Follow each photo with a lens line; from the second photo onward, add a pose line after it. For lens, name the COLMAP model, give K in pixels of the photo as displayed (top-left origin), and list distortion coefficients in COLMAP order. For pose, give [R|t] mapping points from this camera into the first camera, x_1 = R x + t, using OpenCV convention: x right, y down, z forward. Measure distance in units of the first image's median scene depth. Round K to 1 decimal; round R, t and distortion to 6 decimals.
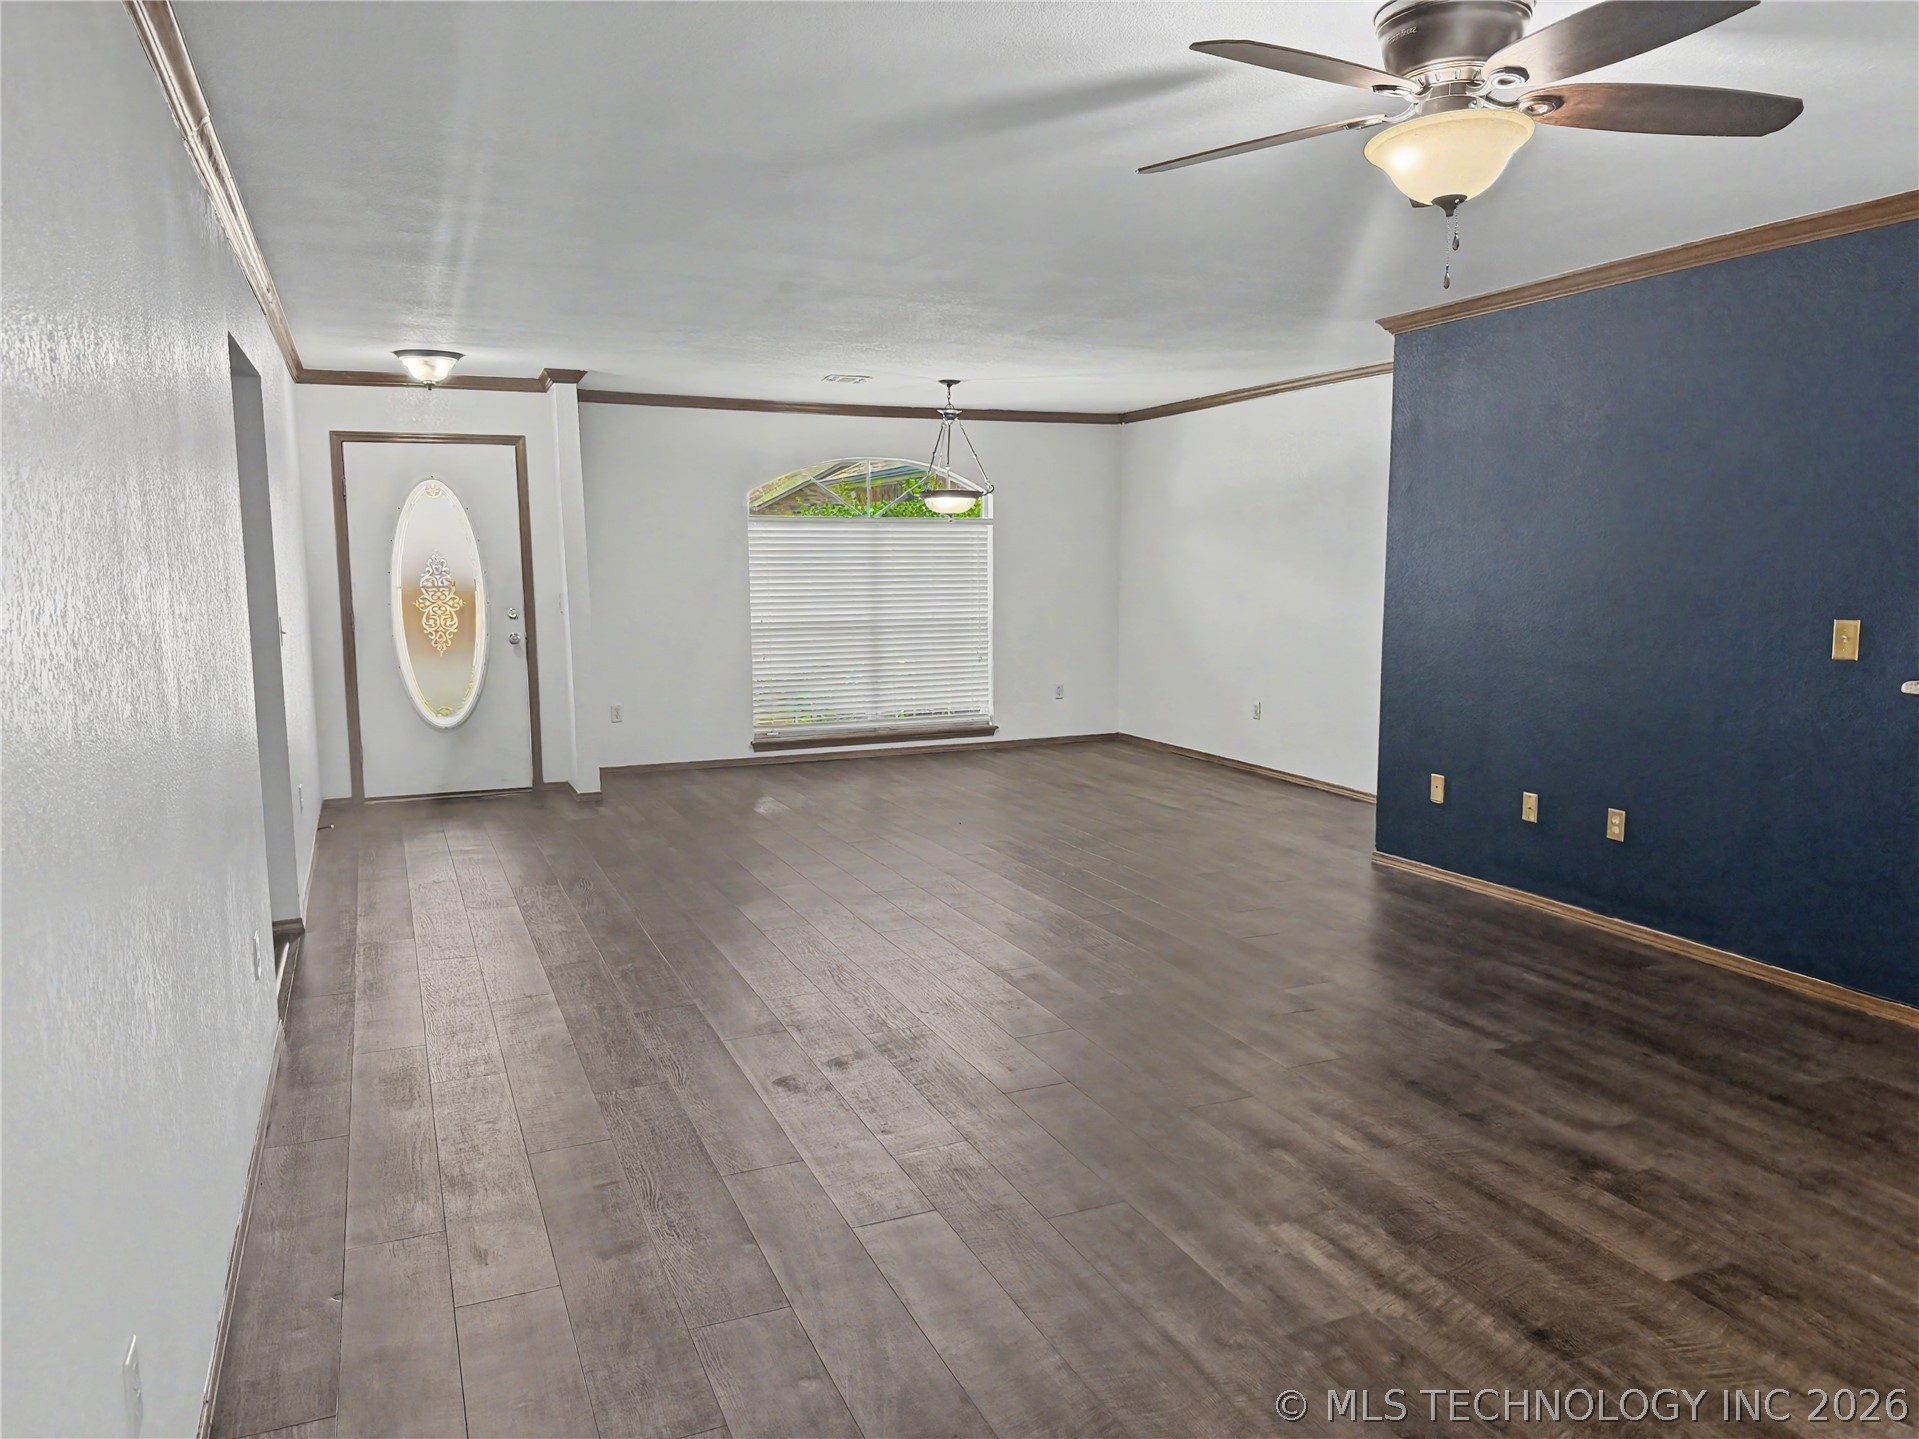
lens RADIAL K [[1355.2, 0, 991.8], [0, 1355.2, 724.2], [0, 0, 1]] dist [0.055820, -0.059806]
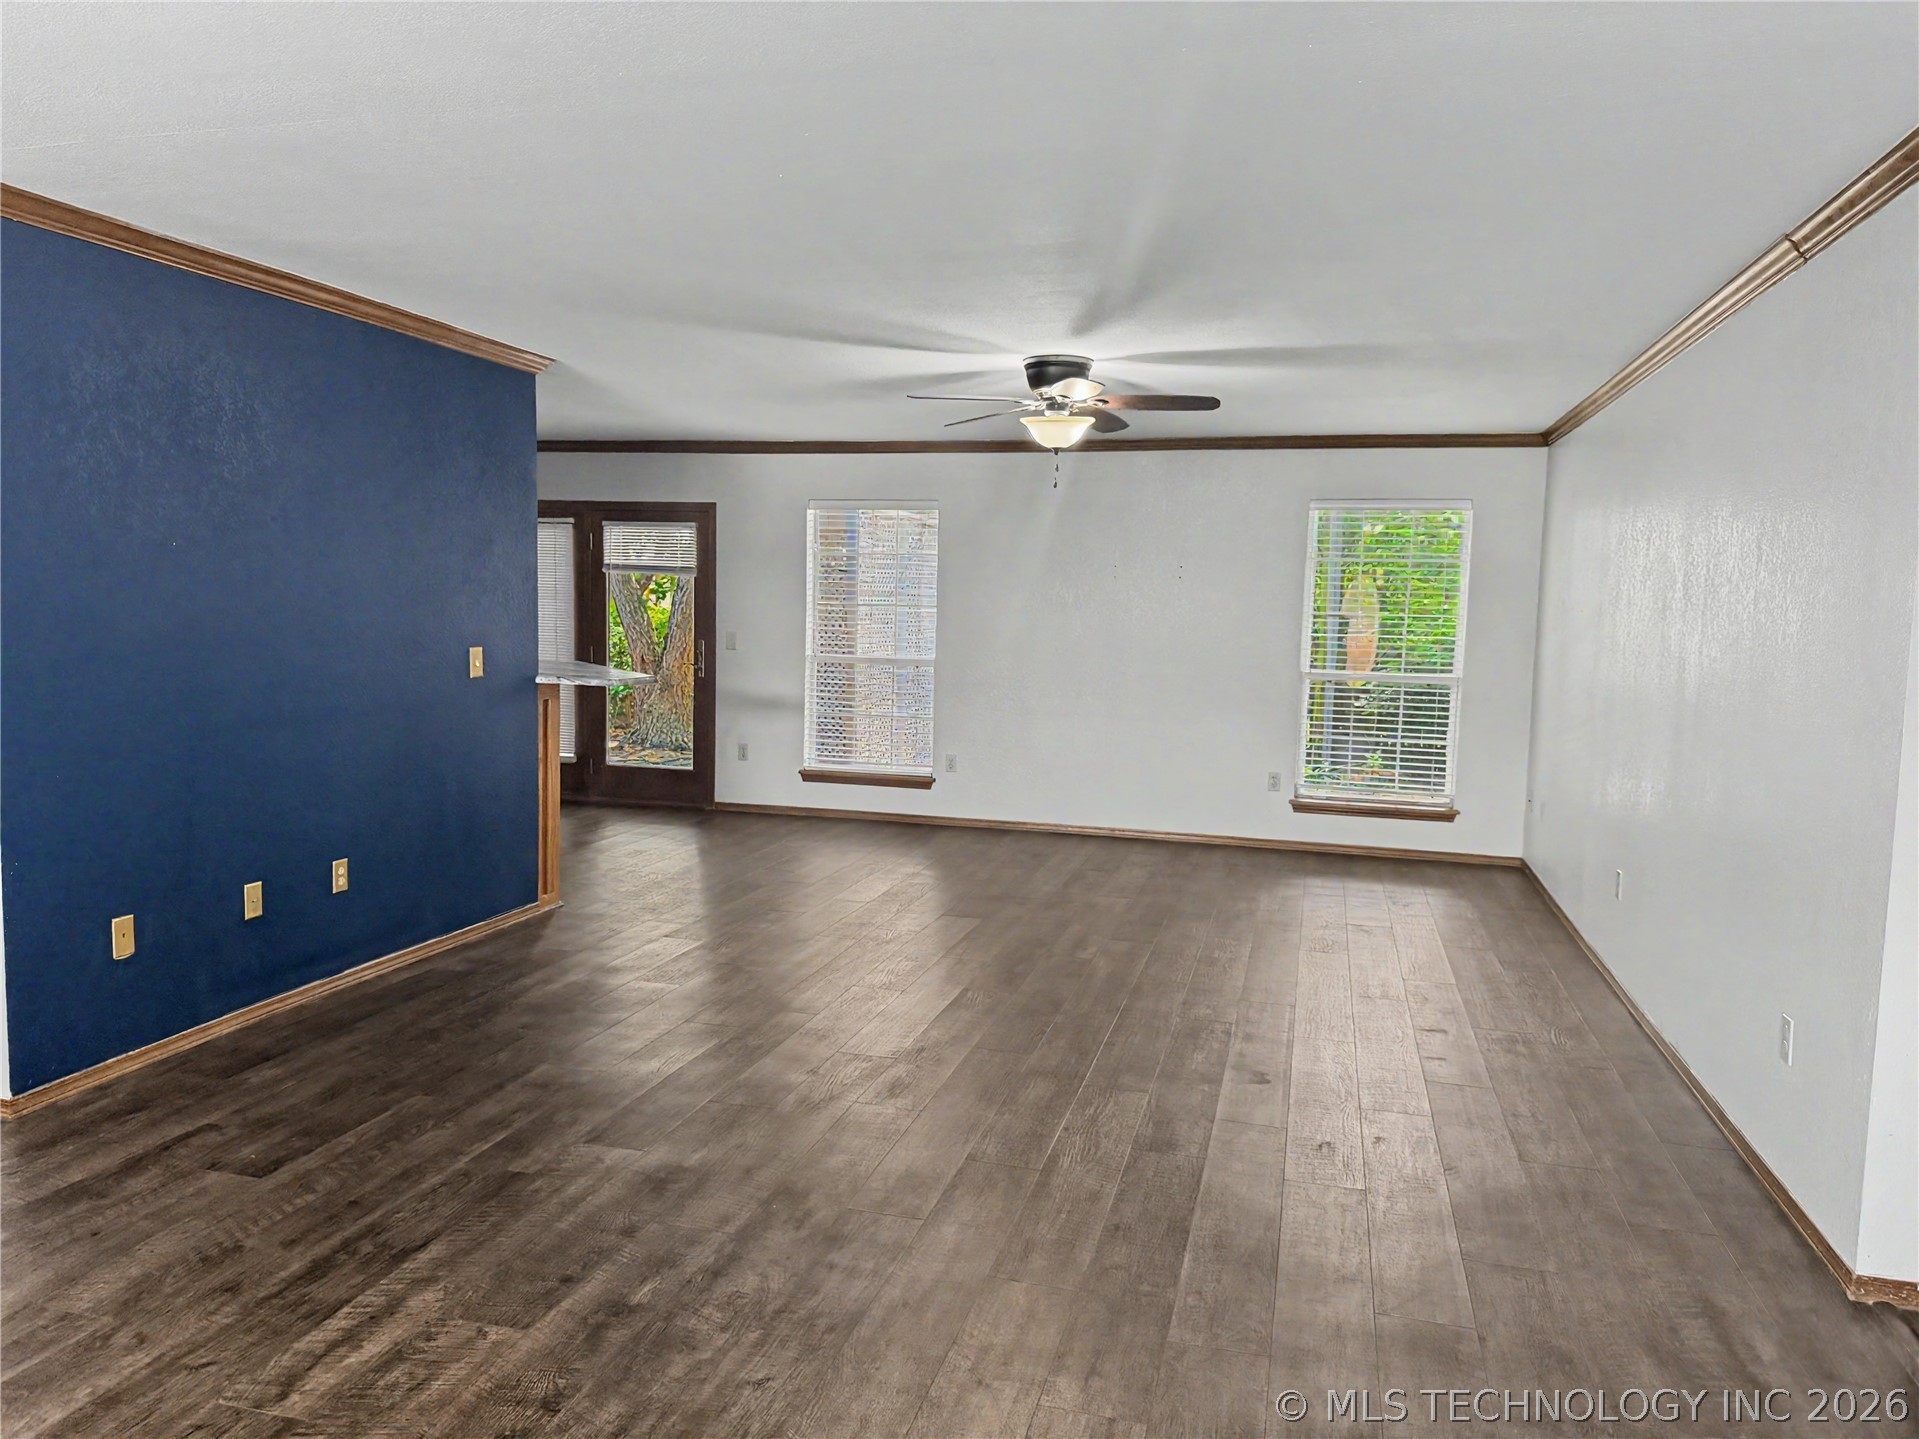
lens RADIAL K [[1355.2, 0, 969.1], [0, 1355.2, 710.6], [0, 0, 1]] dist [0.055820, -0.059806]
pose [[-0.773934, -0.067392, 0.629670, -0.521949], [0.057786, 0.982657, 0.176196, -0.198411], [-0.630624, 0.172750, -0.756618, 1.540349]]
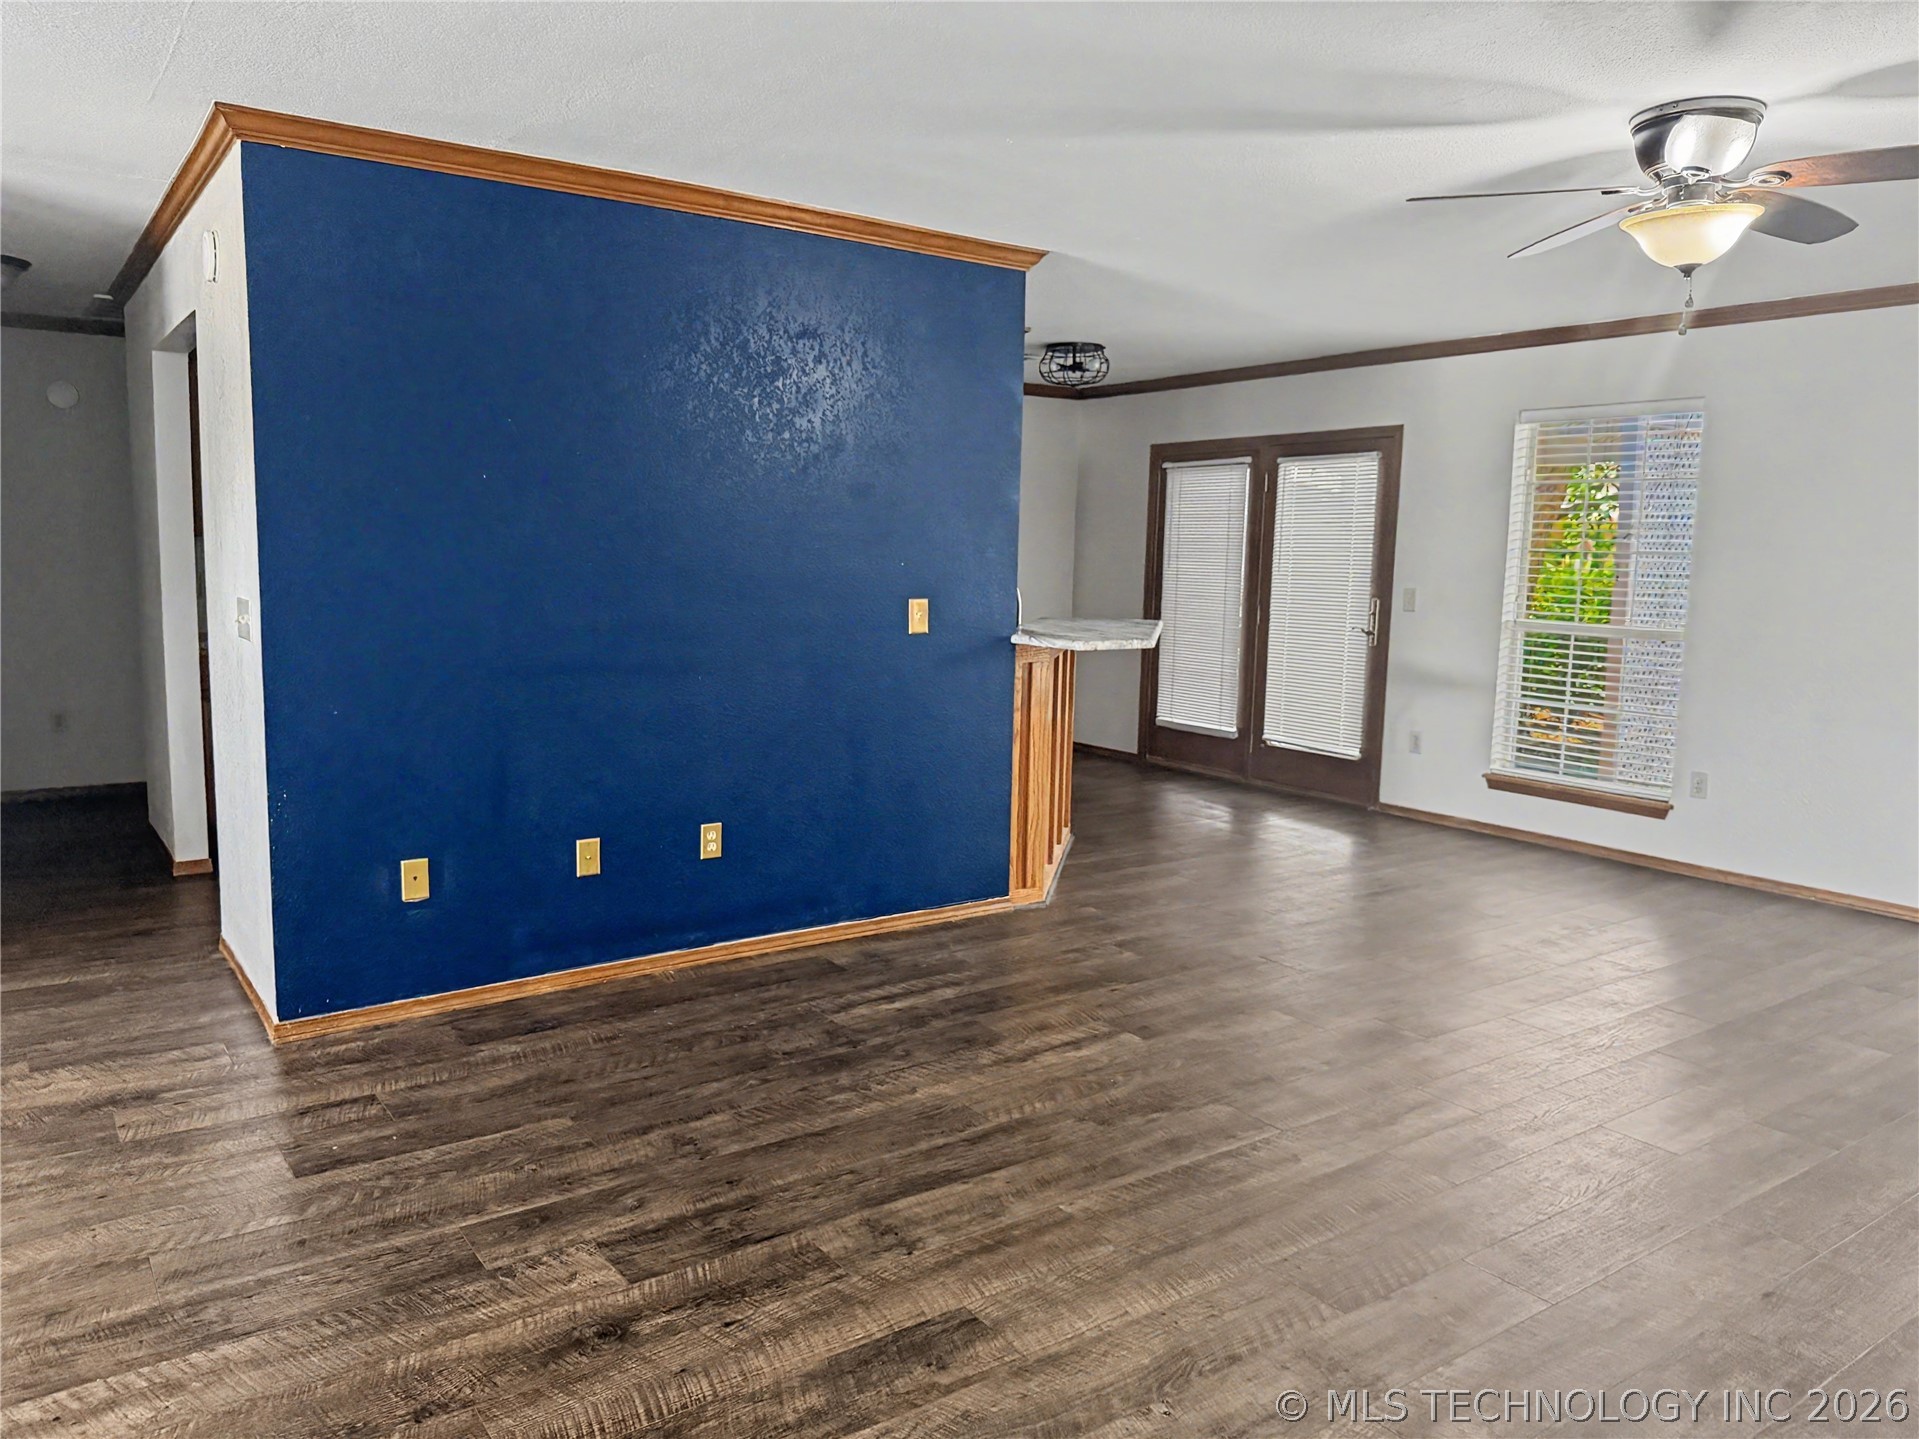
lens RADIAL K [[1355.2, 0, 953.2], [0, 1355.2, 722.2], [0, 0, 1]] dist [0.055820, -0.059806]
pose [[-0.182087, -0.128724, 0.974820, -0.453466], [0.106362, 0.982998, 0.149671, -0.126409], [-0.977513, 0.130937, -0.165299, 1.056658]]
